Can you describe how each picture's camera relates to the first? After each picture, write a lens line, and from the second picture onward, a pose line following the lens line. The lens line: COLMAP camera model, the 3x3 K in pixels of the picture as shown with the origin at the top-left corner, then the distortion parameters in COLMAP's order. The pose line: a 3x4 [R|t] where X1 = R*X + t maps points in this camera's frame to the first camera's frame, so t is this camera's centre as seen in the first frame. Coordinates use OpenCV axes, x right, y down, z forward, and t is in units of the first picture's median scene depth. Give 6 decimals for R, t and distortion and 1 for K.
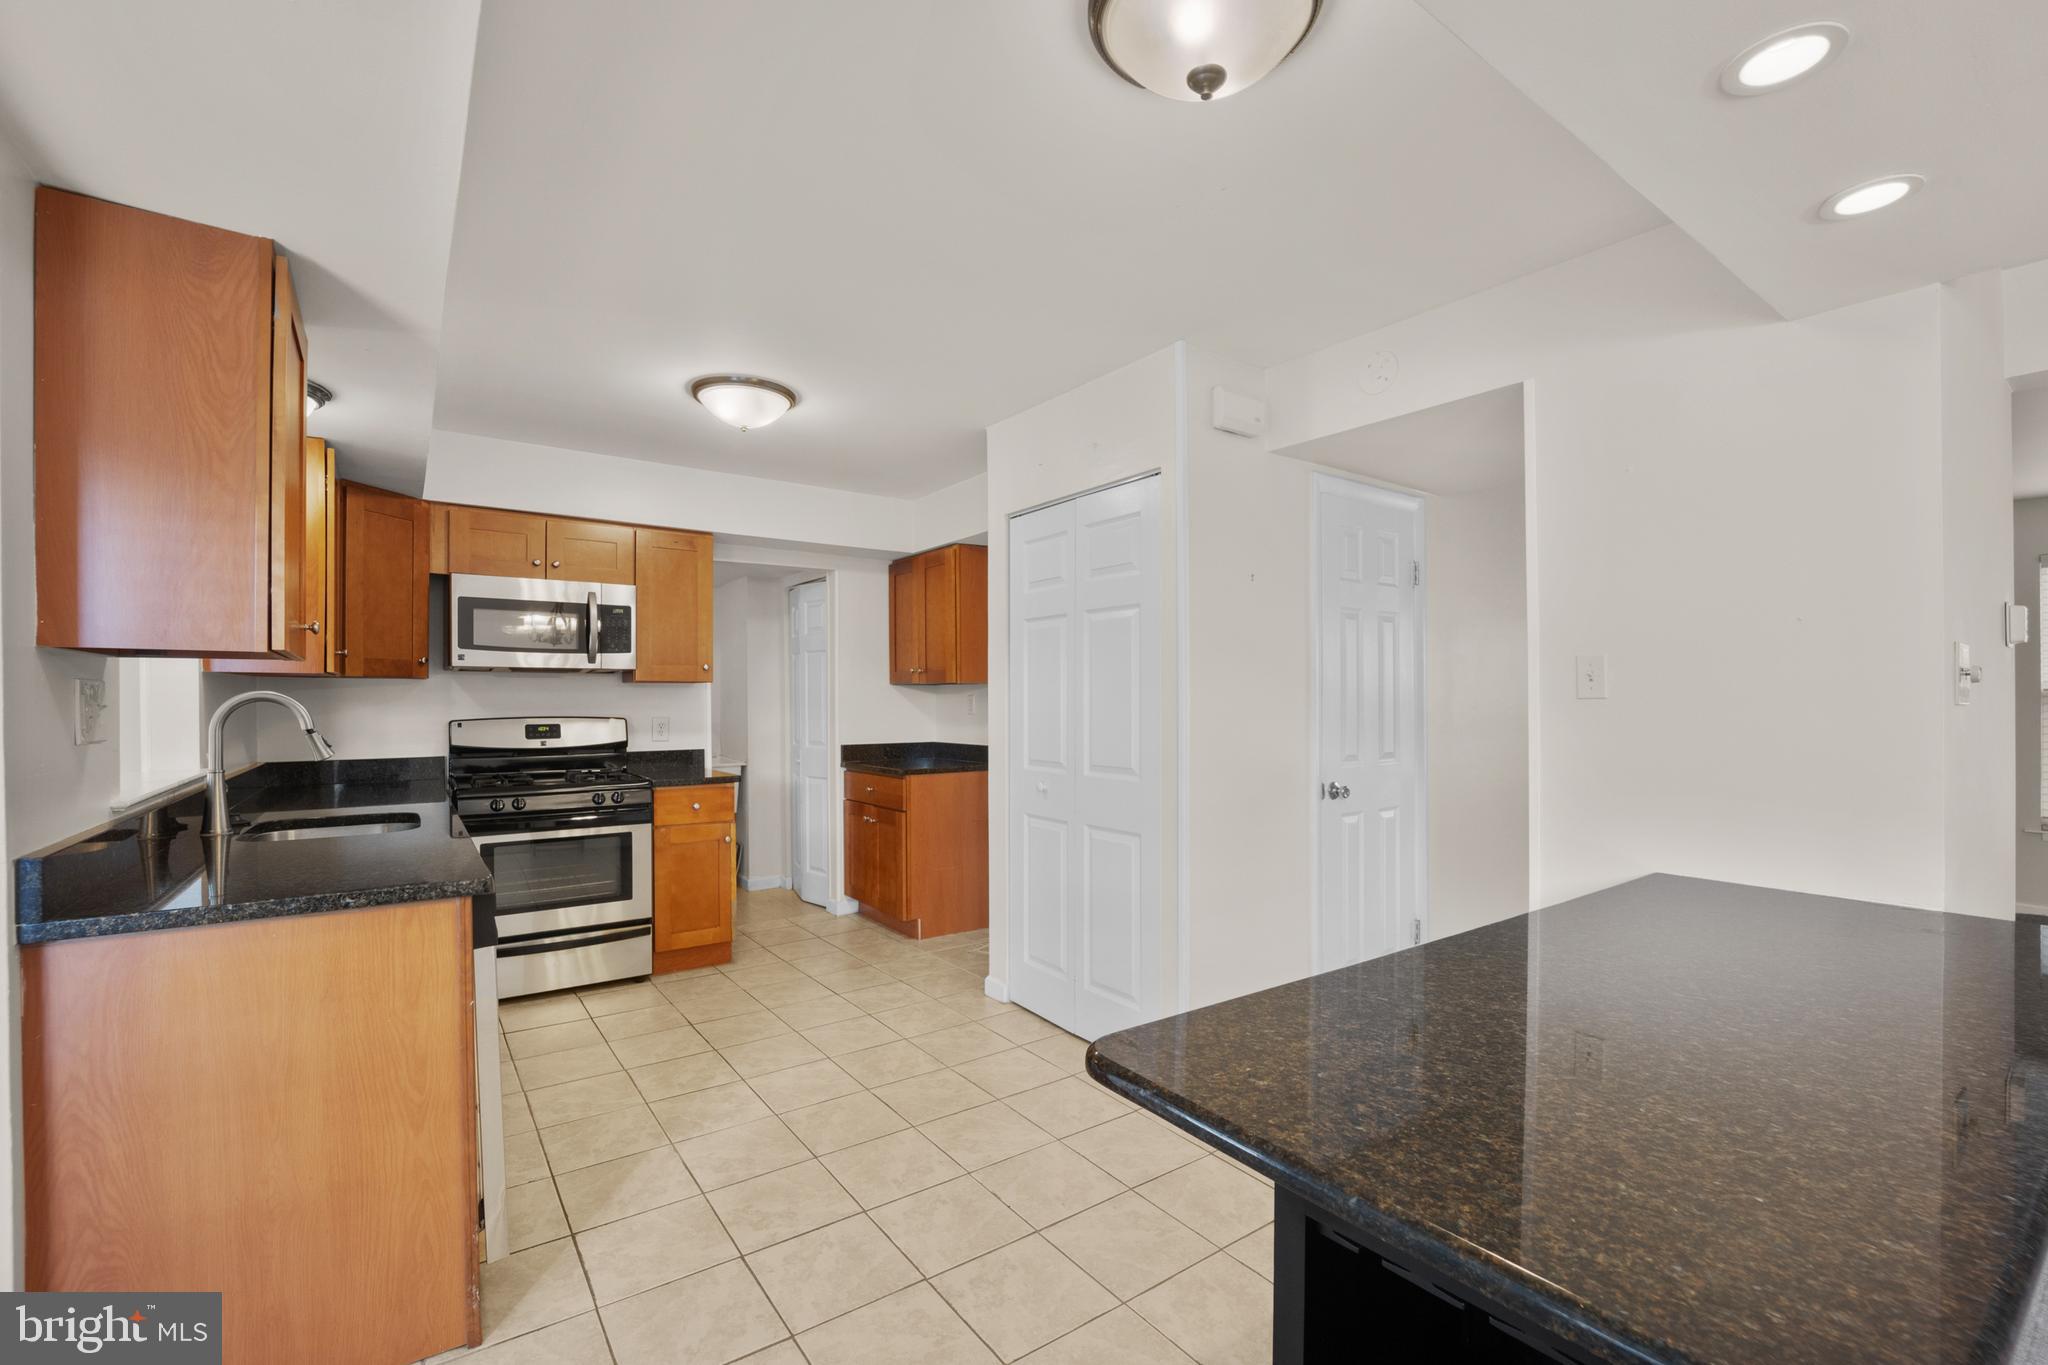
lens RADIAL K [[865.6, 0, 1062.7], [0, 865.6, 697.6], [0, 0, 1]] dist [-0.003851, -0.001170]
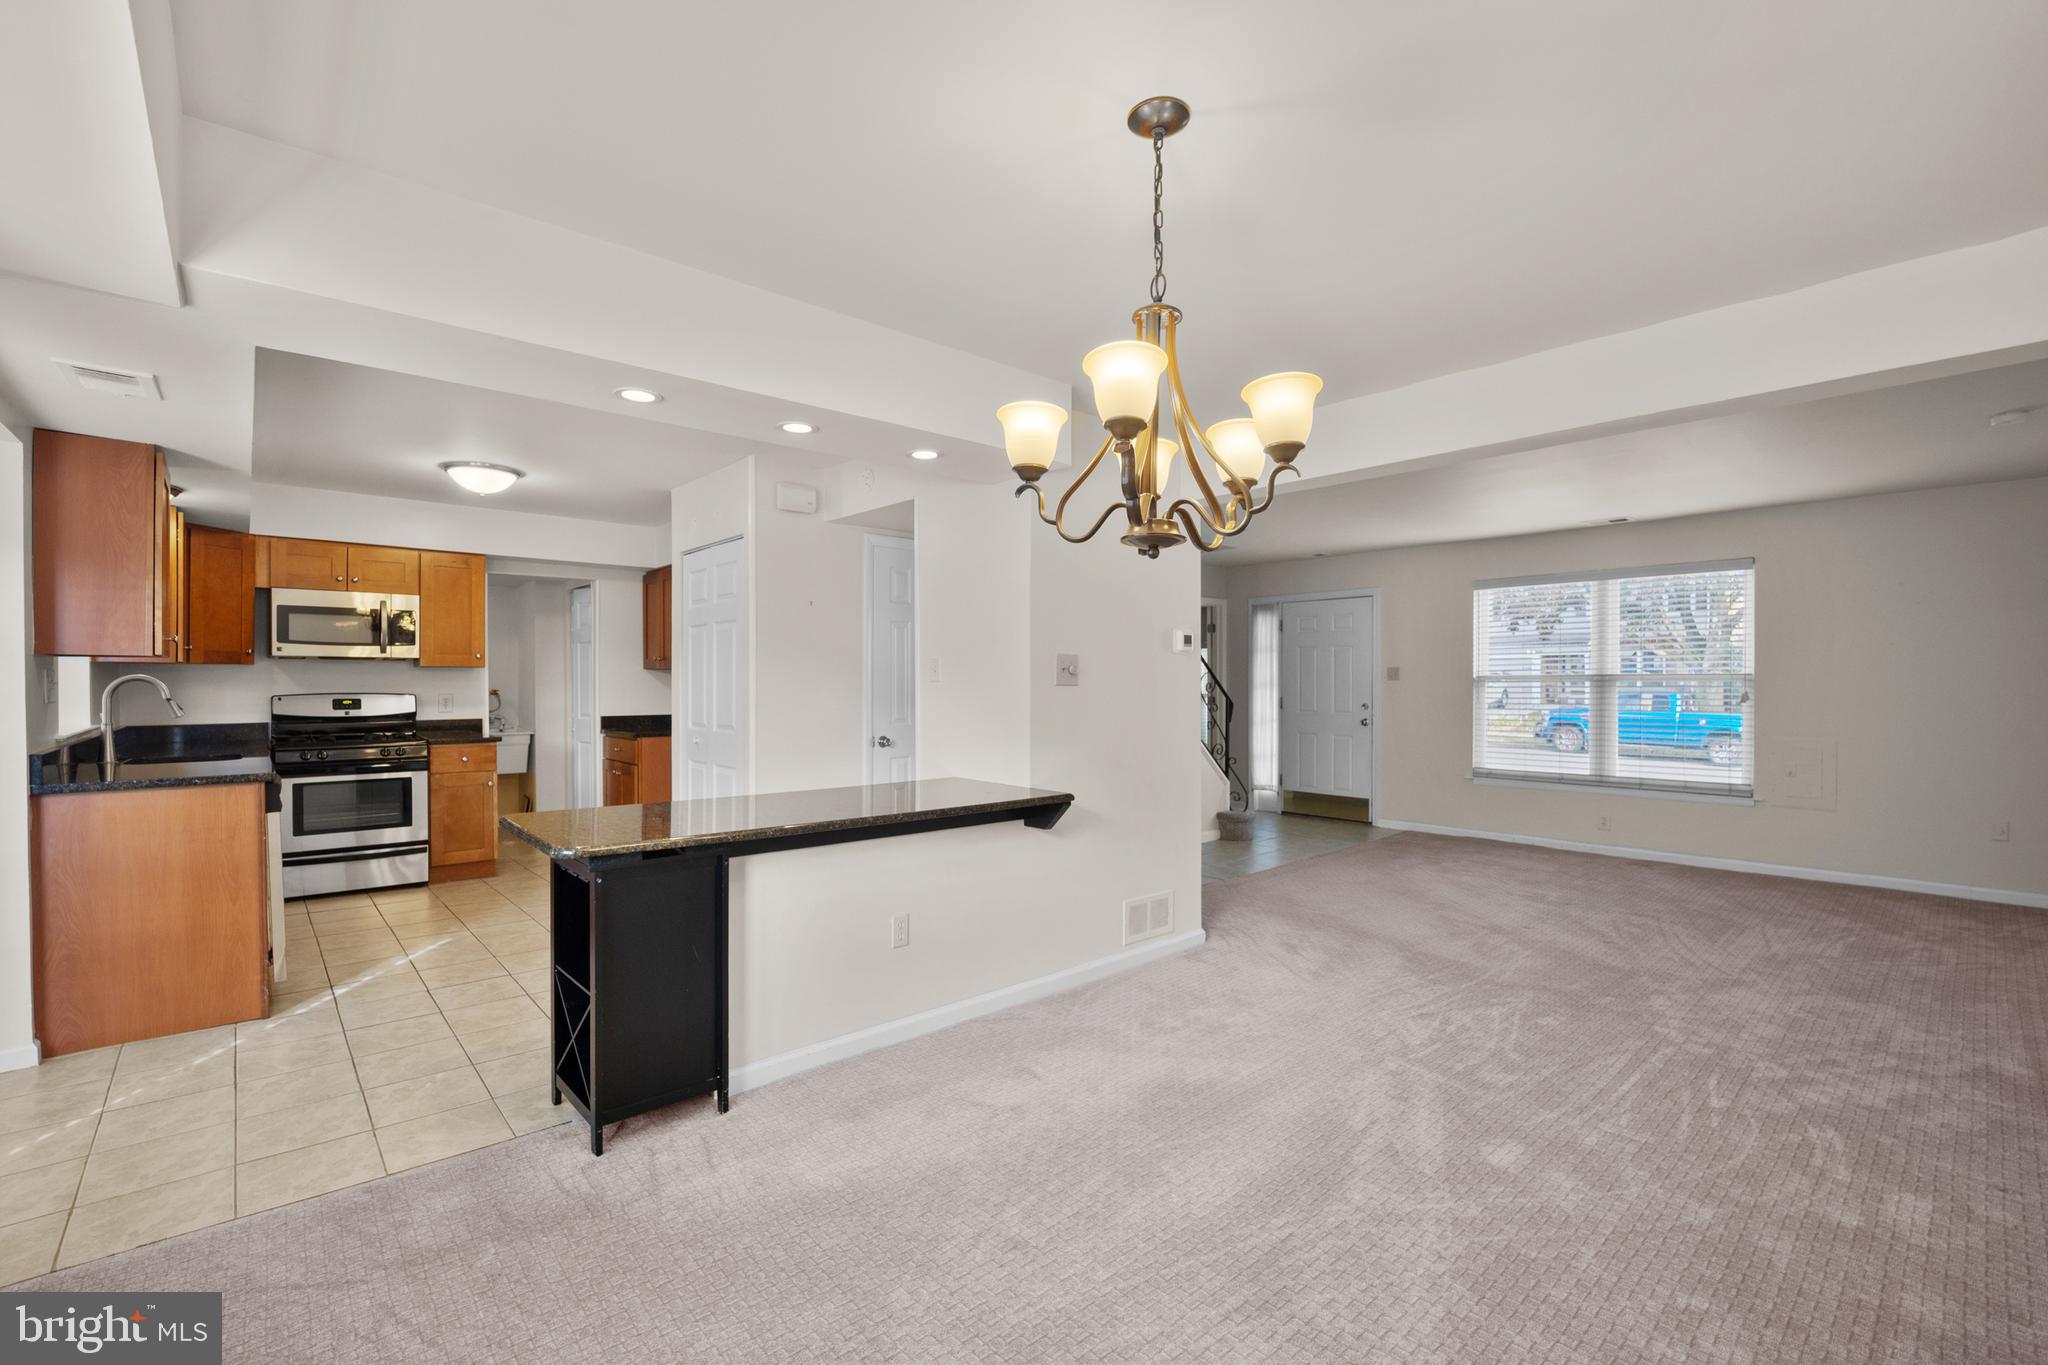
lens RADIAL K [[865.6, 0, 1020.8], [0, 865.6, 681.2], [0, 0, 1]] dist [-0.003851, -0.001170]
pose [[0.996818, 0.002818, 0.079664, 0.354077], [-0.002978, 0.999994, 0.001882, -0.001813], [-0.079658, -0.002114, 0.996820, -0.441466]]
